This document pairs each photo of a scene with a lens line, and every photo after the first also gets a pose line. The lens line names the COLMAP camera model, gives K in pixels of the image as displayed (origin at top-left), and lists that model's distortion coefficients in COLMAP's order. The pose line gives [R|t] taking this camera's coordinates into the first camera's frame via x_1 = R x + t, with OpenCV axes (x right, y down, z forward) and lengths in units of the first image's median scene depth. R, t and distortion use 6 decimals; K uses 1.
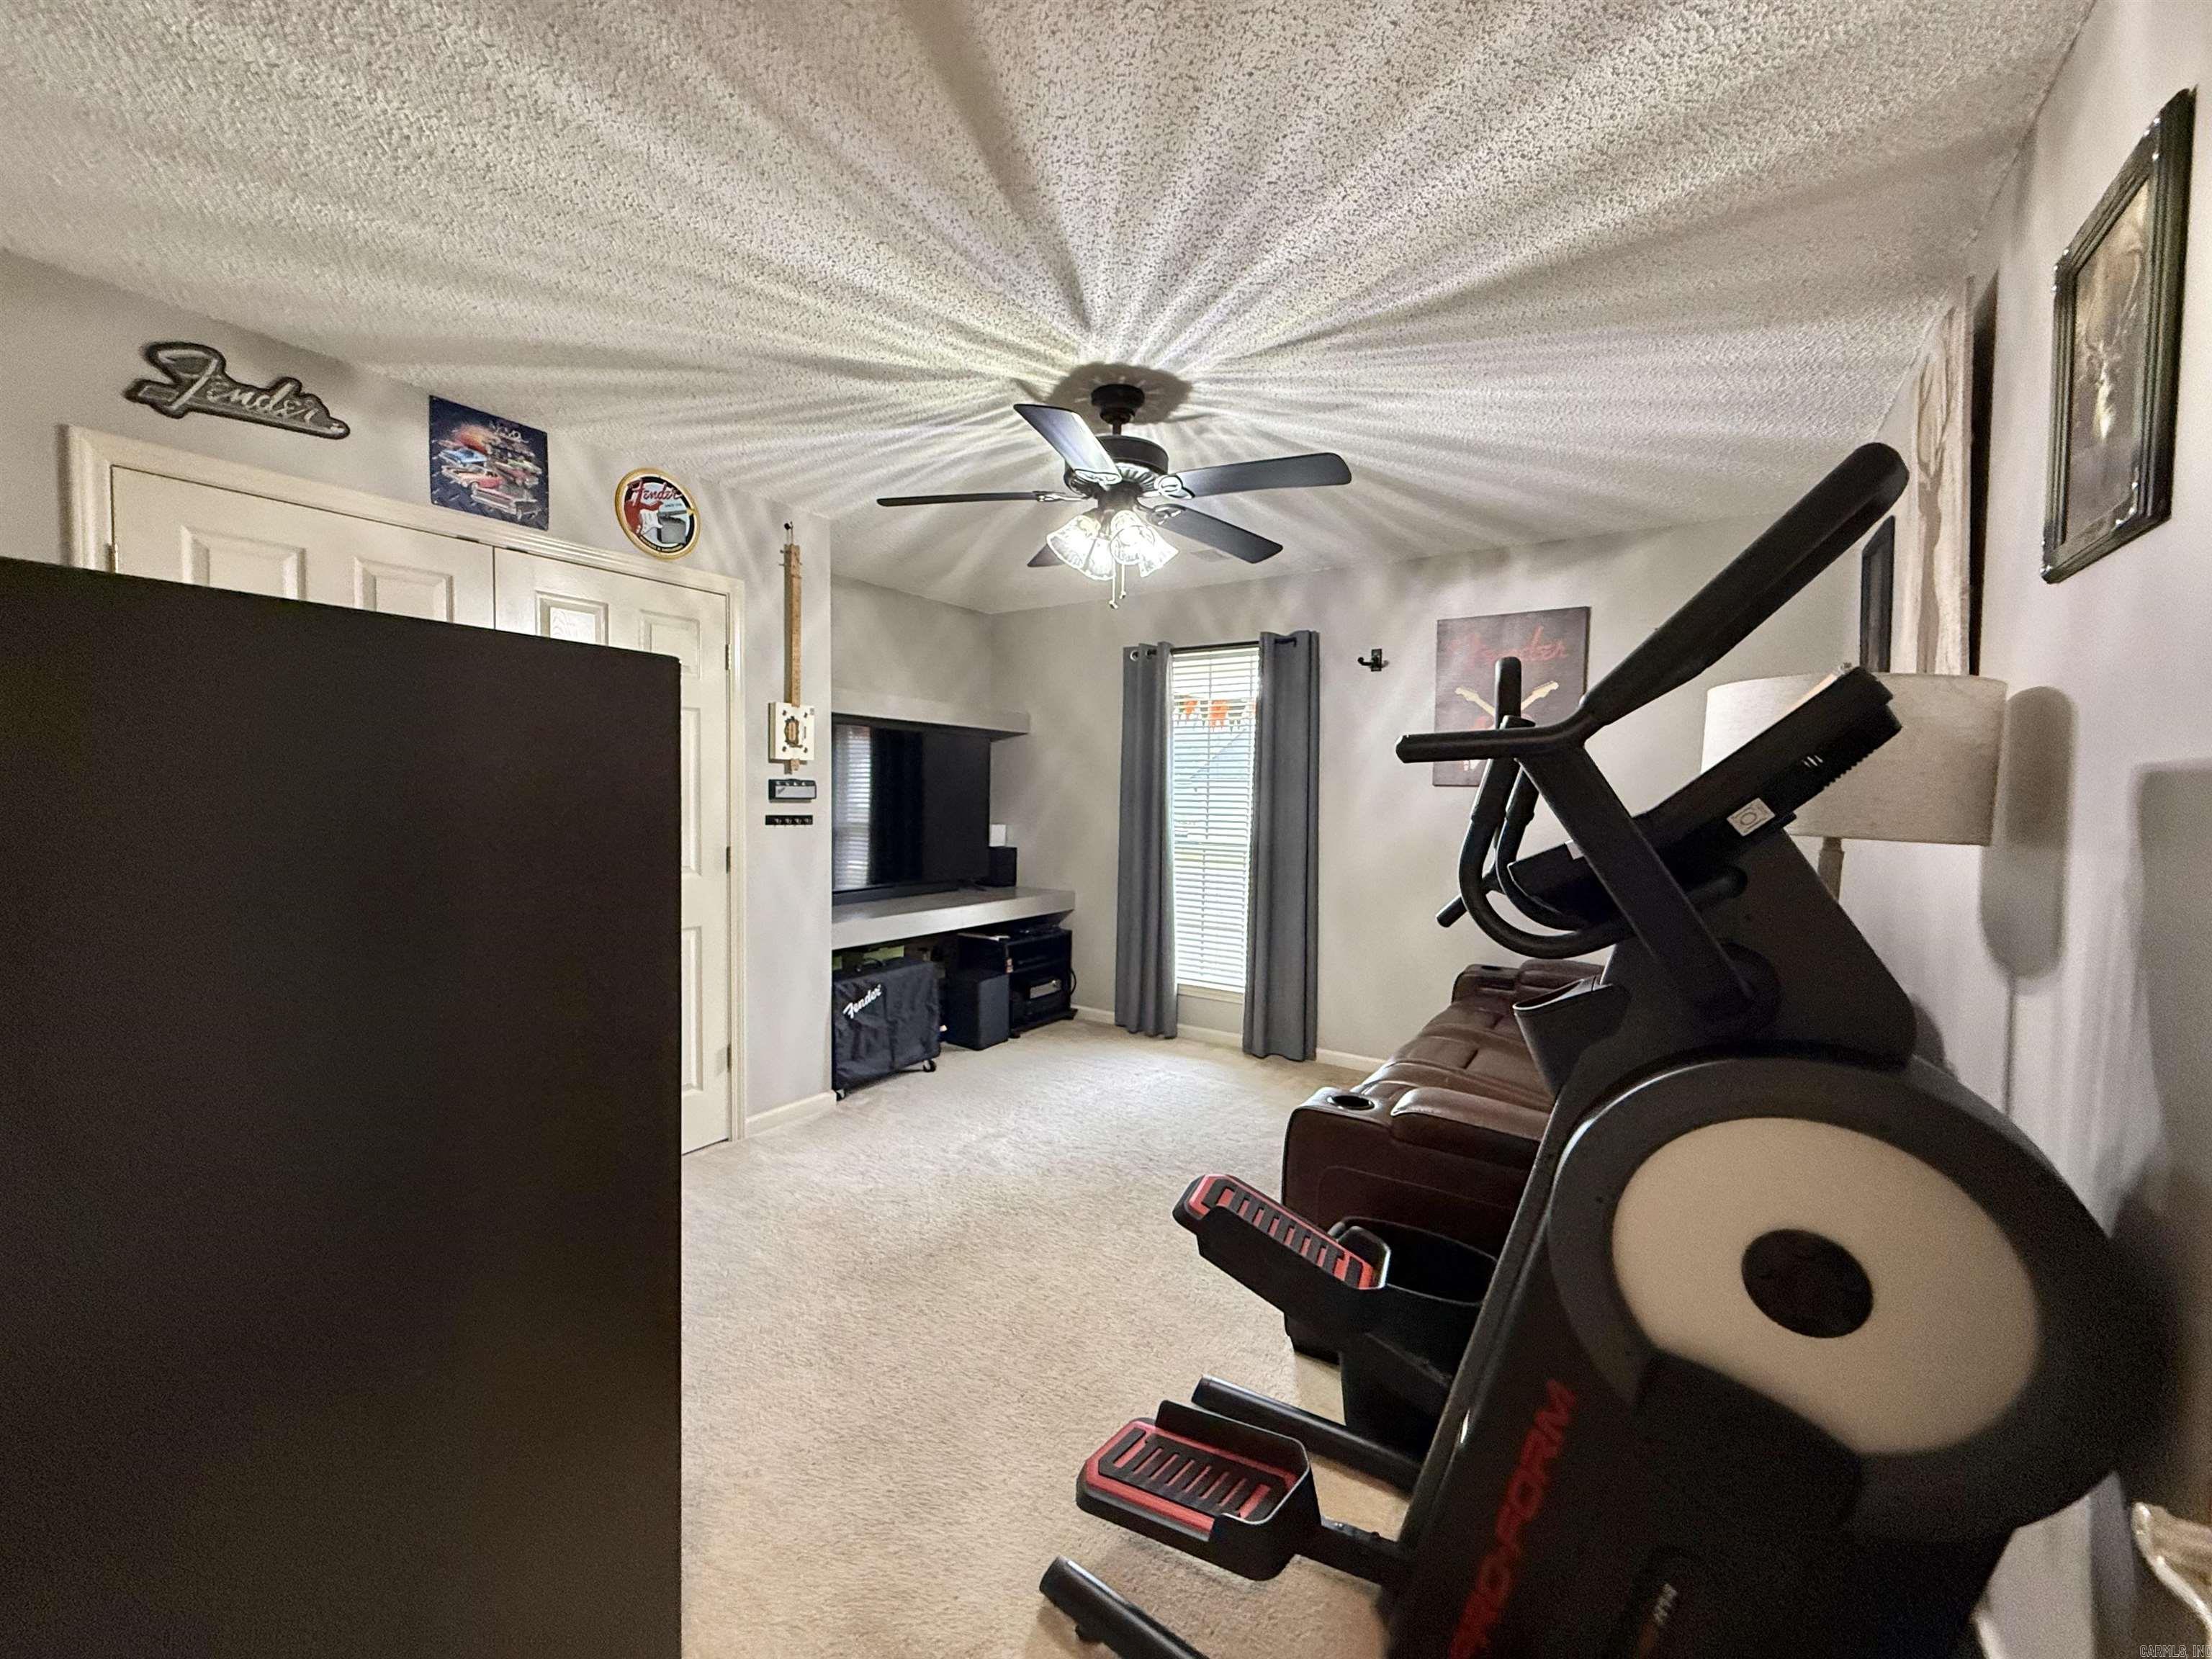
lens RADIAL K [[883.2, 0, 1090.3], [0, 883.2, 827.8], [0, 0, 1]] dist [0.000138, 0.000127]
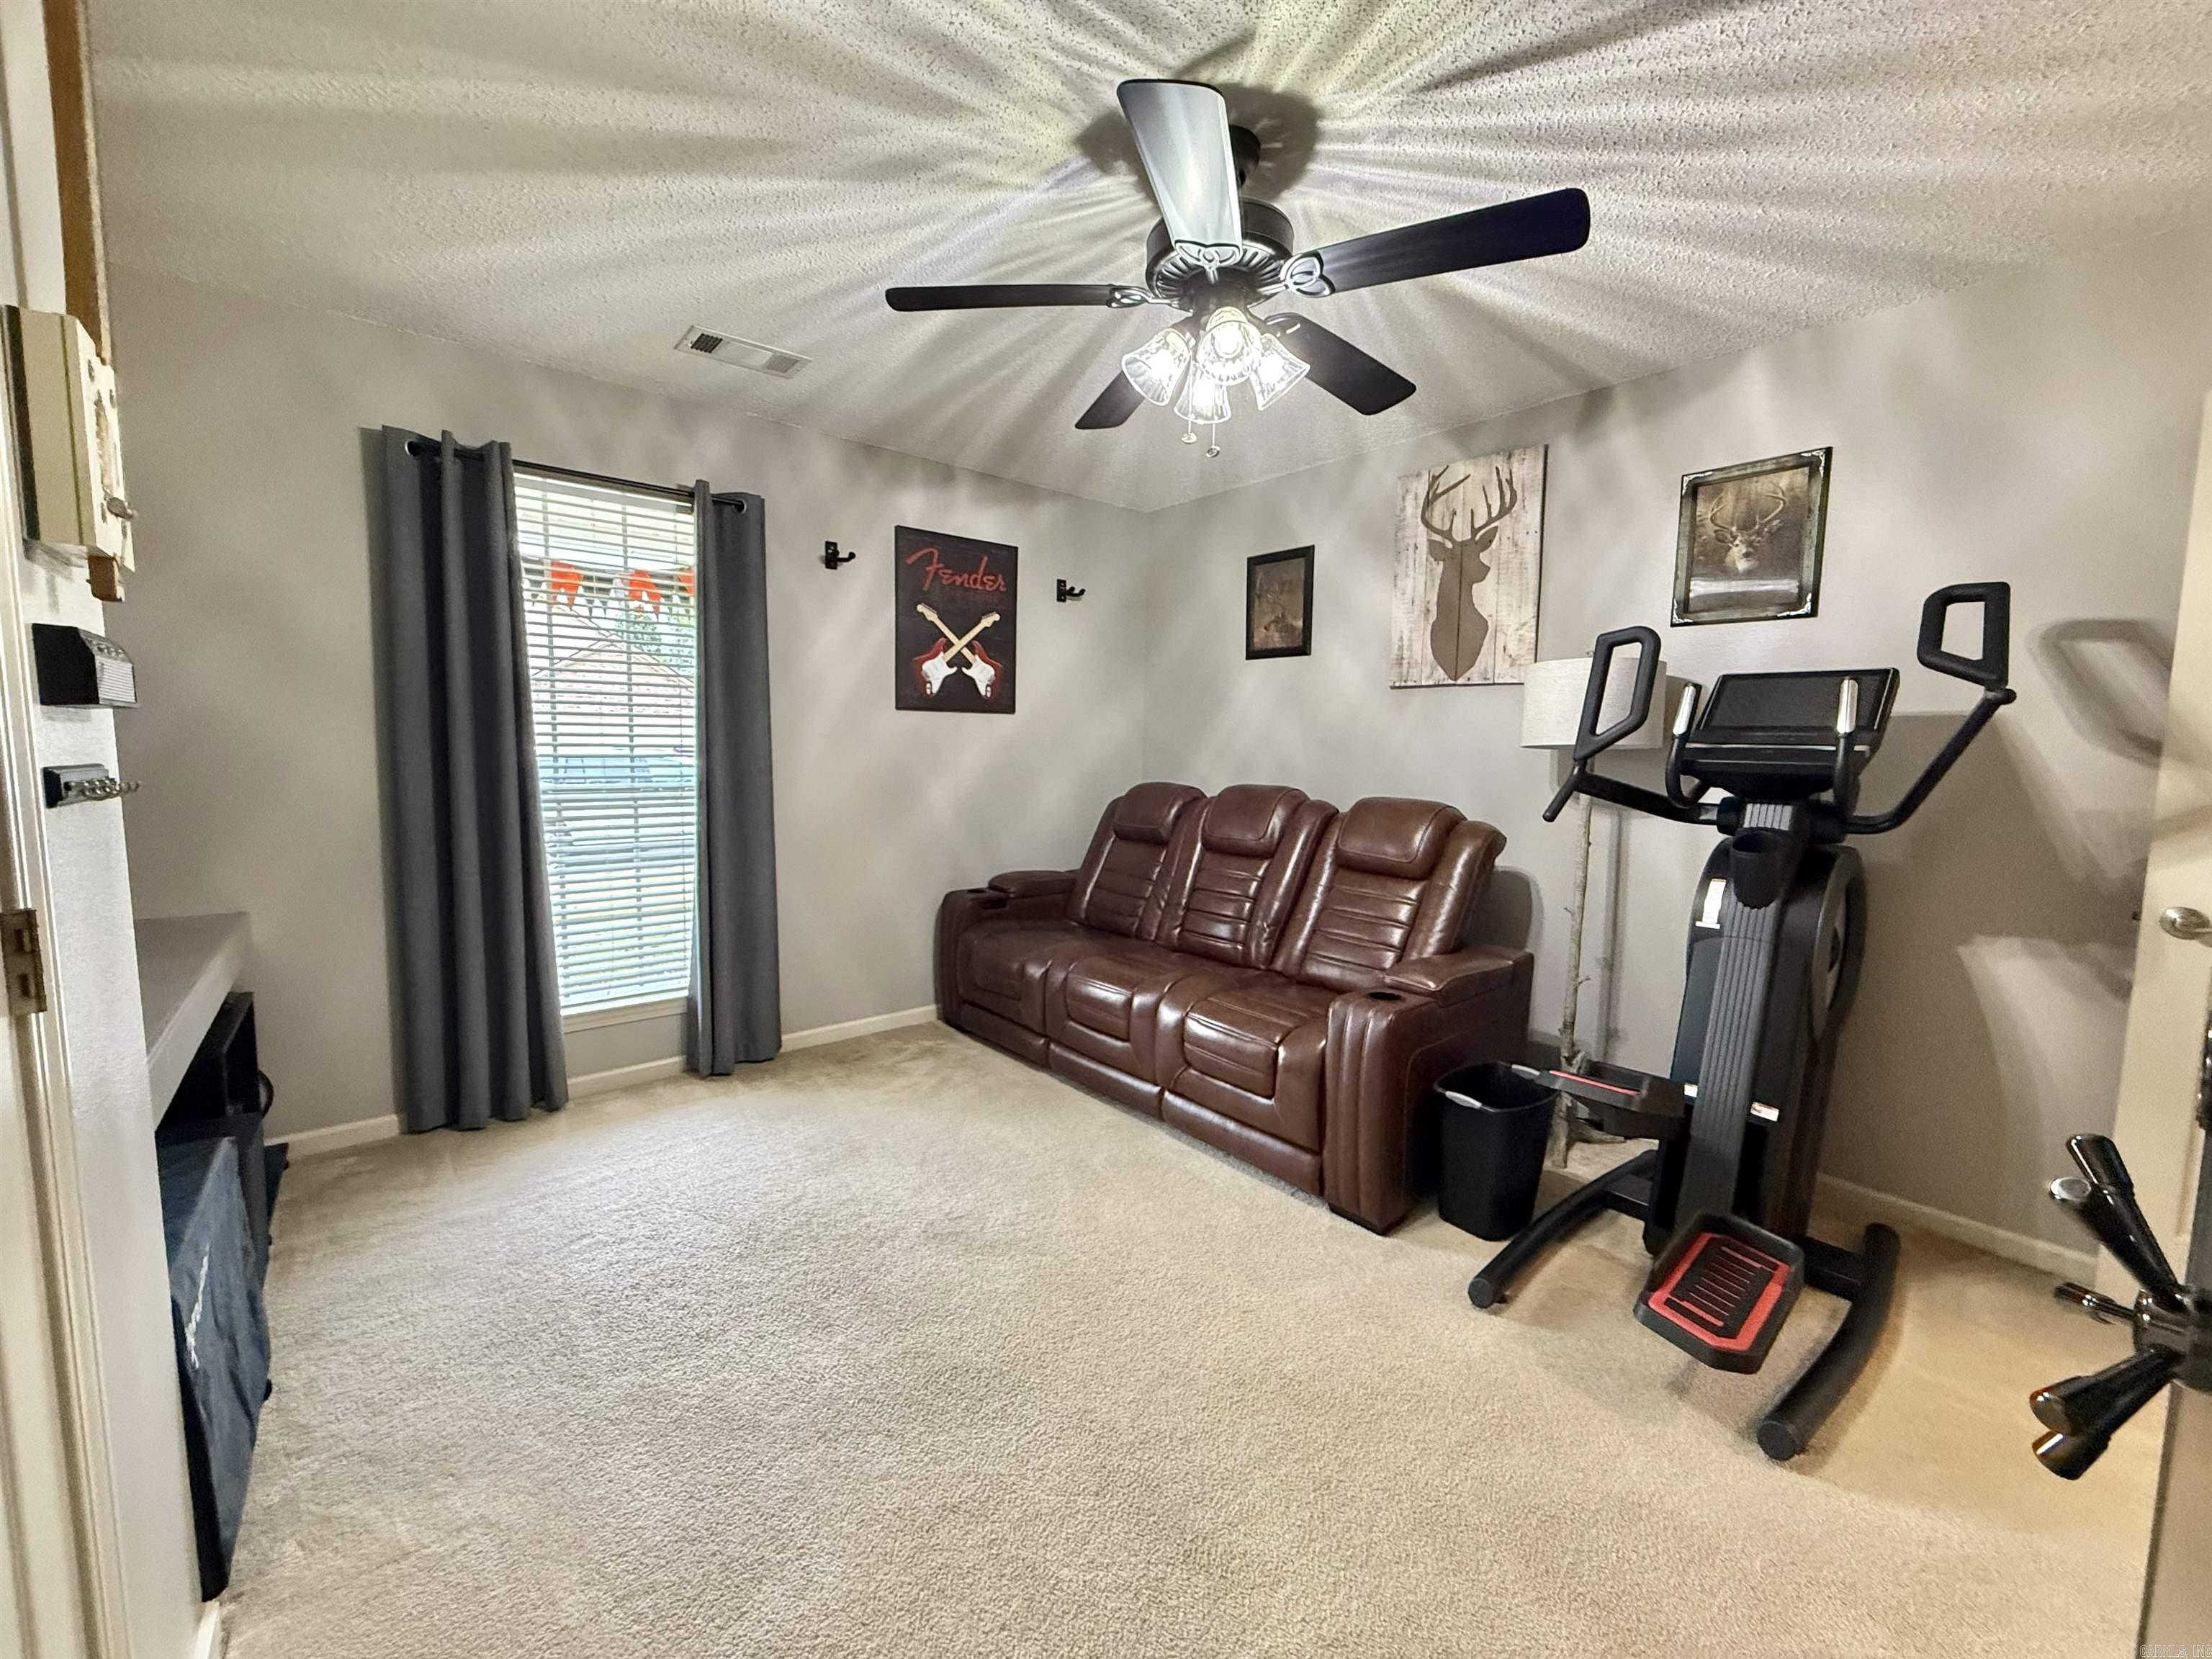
lens RADIAL K [[883.2, 0, 1096.5], [0, 883.2, 826.1], [0, 0, 1]] dist [0.000138, 0.000127]
pose [[0.280702, -0.103353, 0.954214, -0.414044], [0.027975, 0.994644, 0.099503, -0.011393], [-0.959387, -0.001236, 0.282090, 0.506415]]
